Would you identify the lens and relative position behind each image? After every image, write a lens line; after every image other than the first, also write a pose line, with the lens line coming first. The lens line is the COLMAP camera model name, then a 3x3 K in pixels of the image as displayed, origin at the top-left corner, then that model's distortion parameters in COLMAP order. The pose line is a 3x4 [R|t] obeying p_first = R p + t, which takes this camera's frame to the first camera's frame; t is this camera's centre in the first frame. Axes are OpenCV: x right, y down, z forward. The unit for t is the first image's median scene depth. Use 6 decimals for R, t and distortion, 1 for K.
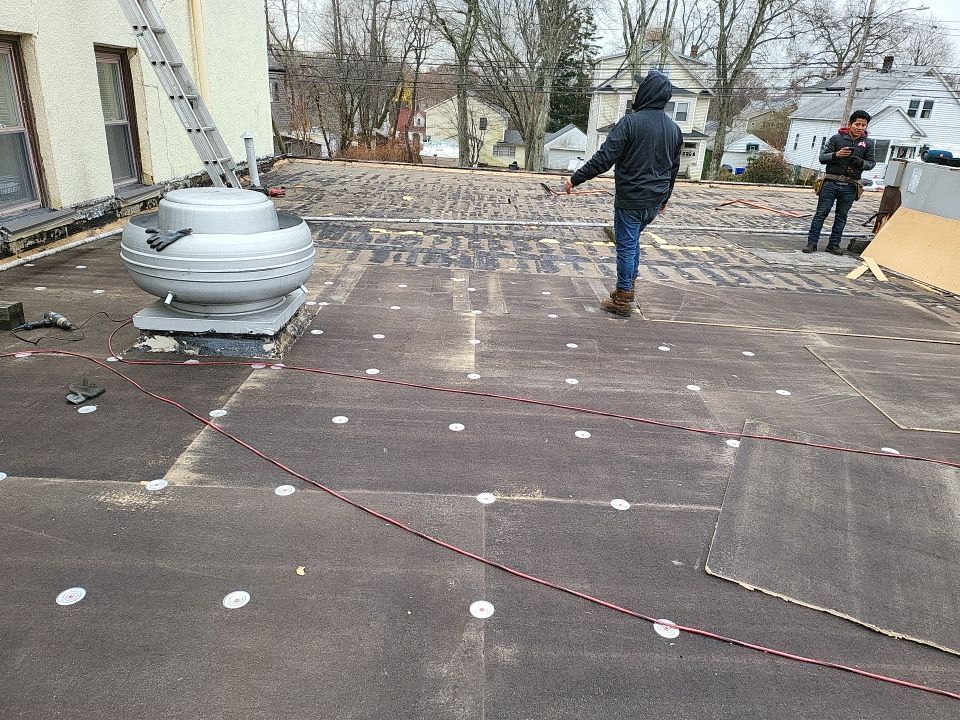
lens RADIAL K [[665.0, 0, 485.7], [0, 665.0, 361.0], [0, 0, 1]] dist [0.076933, -0.080272]
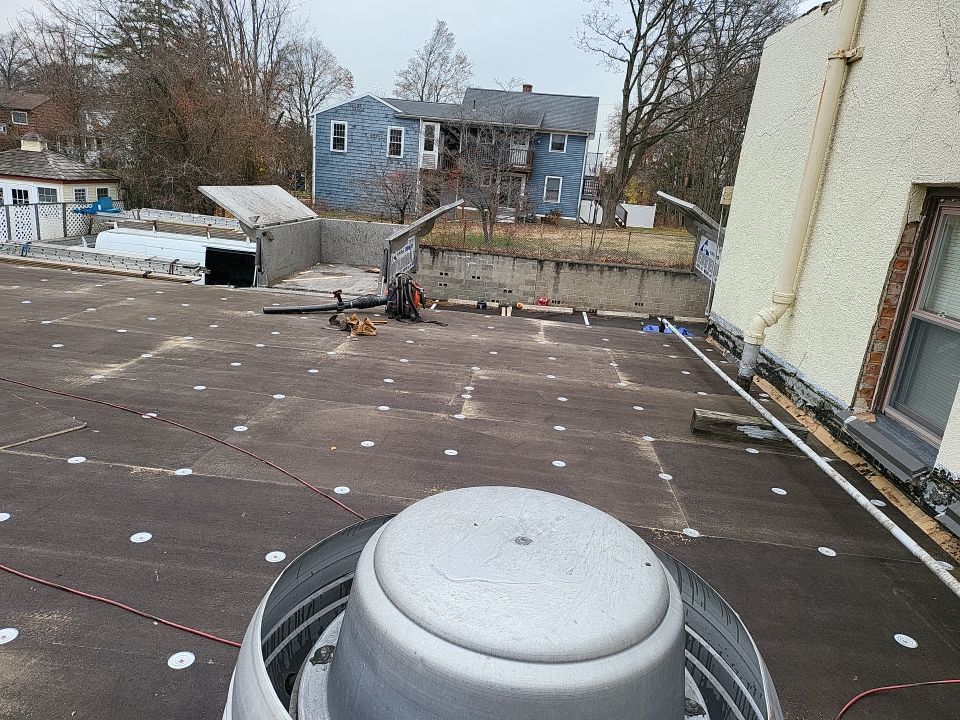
lens RADIAL K [[665.0, 0, 485.7], [0, 665.0, 361.0], [0, 0, 1]] dist [0.076933, -0.080272]
pose [[-0.985655, -0.164880, 0.036032, -0.186992], [-0.111666, 0.797199, 0.593300, -0.253633], [-0.126548, 0.580766, -0.804175, 0.601321]]
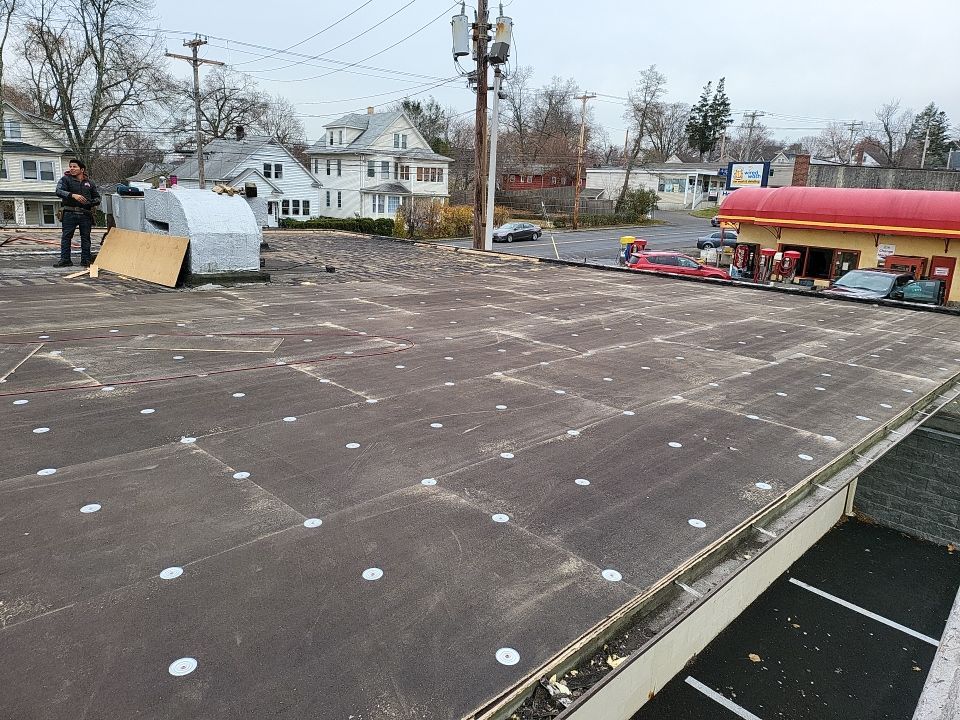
lens RADIAL K [[665.0, 0, 485.7], [0, 665.0, 361.0], [0, 0, 1]] dist [0.076933, -0.080272]
pose [[0.709403, -0.189767, 0.678775, 0.153505], [0.246711, 0.969001, 0.013064, 0.190577], [-0.660213, 0.158194, 0.734230, -0.435172]]
